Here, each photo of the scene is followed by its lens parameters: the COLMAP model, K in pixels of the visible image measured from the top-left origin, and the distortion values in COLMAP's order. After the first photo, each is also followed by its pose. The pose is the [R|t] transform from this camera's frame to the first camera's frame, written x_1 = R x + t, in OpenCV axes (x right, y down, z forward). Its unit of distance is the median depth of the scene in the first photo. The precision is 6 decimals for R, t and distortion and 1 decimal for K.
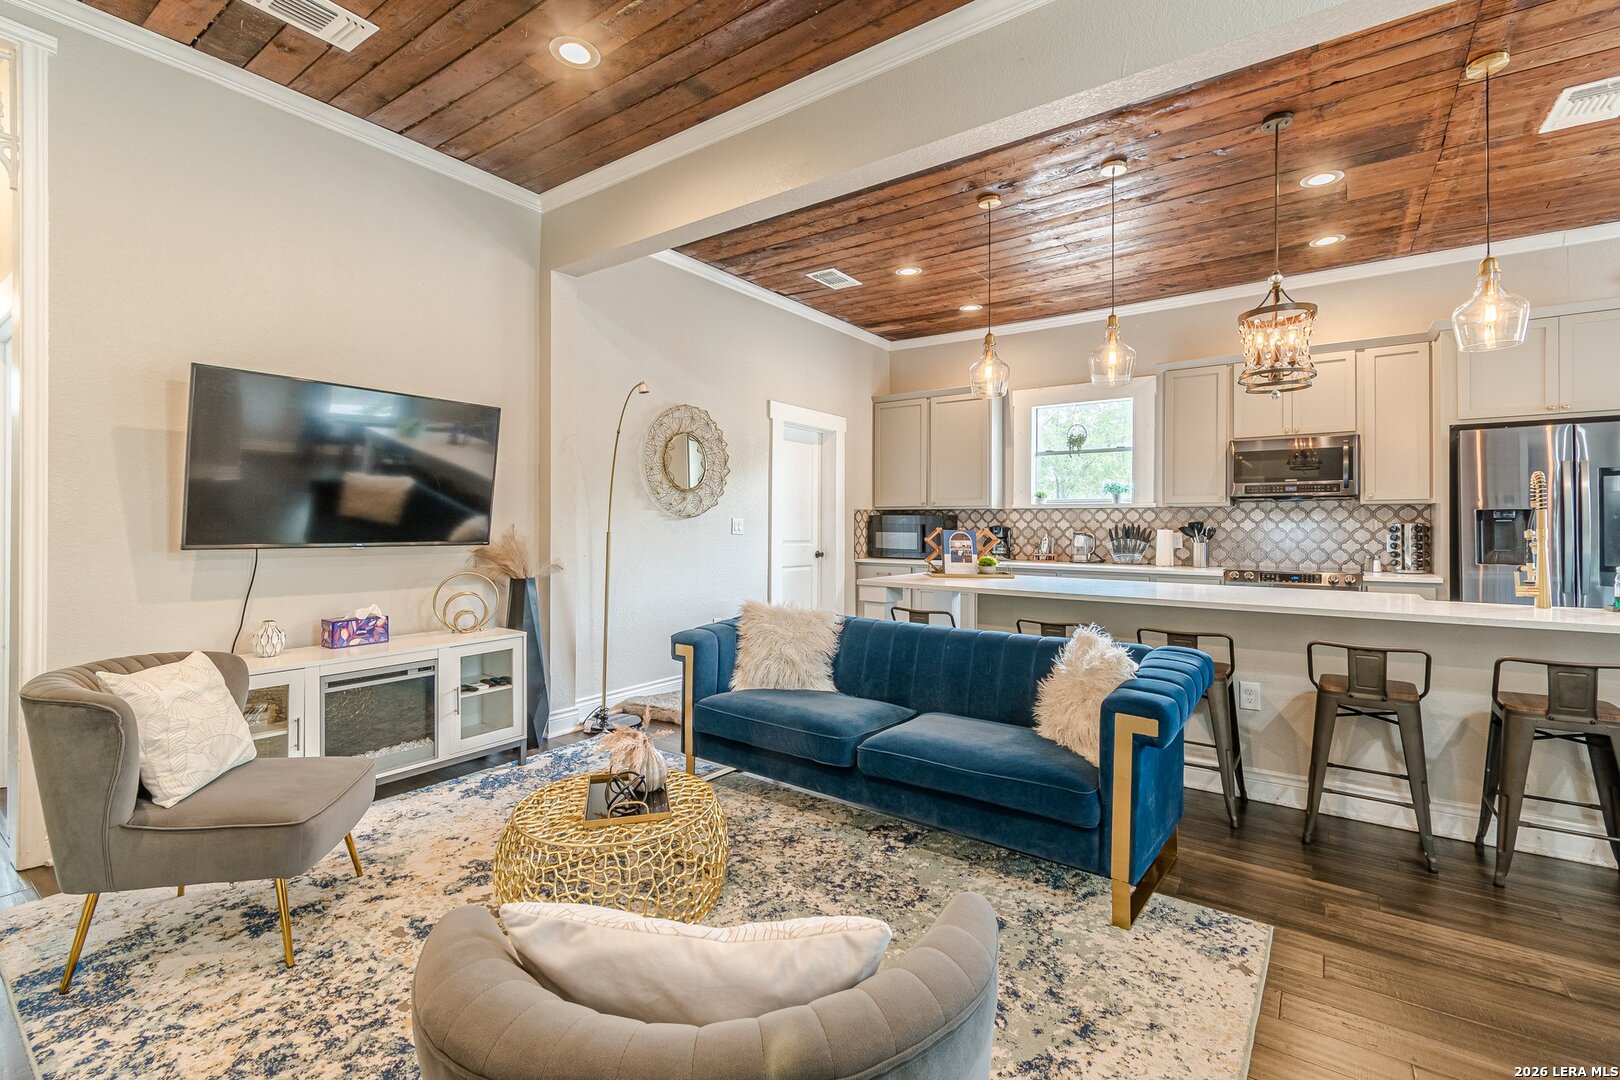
lens RADIAL K [[724.2, 0, 798.0], [0, 724.2, 524.8], [0, 0, 1]] dist [0.003720, -0.000277]
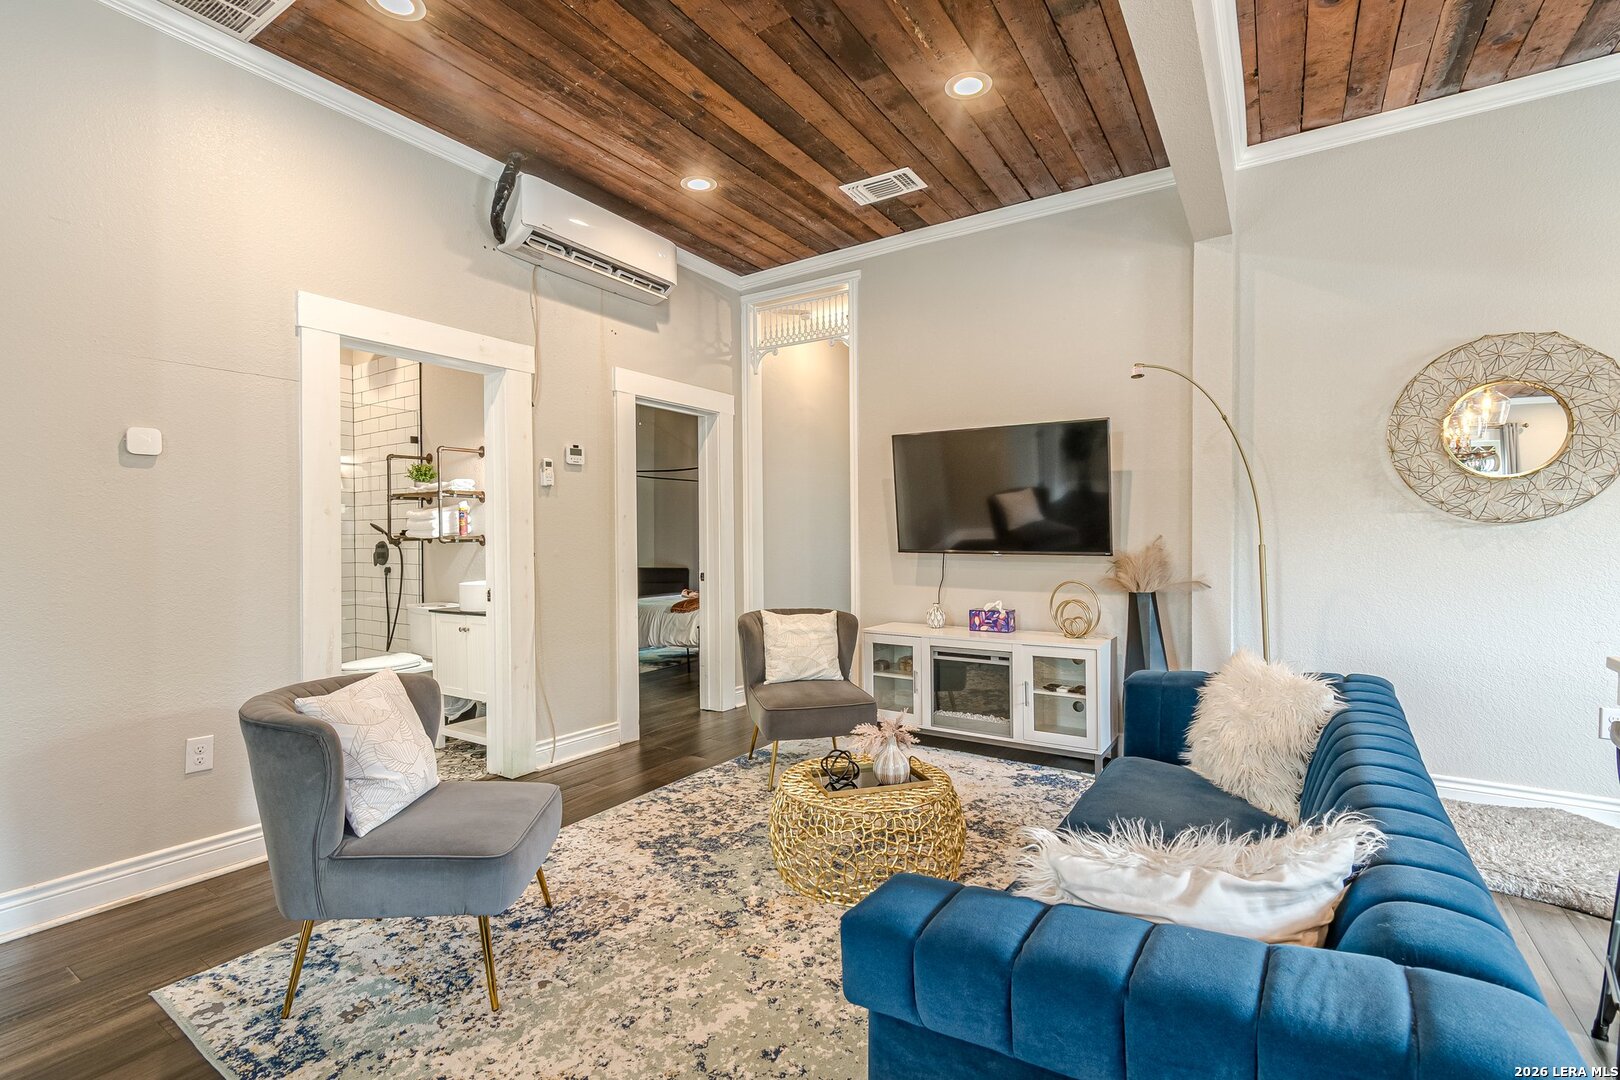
lens RADIAL K [[724.2, 0, 817.5], [0, 724.2, 547.2], [0, 0, 1]] dist [0.003720, -0.000277]
pose [[0.060521, 0.009951, -0.998117, 0.643176], [0.002171, 0.999947, 0.010101, 0.005653], [0.998165, -0.002779, 0.060496, 0.632673]]
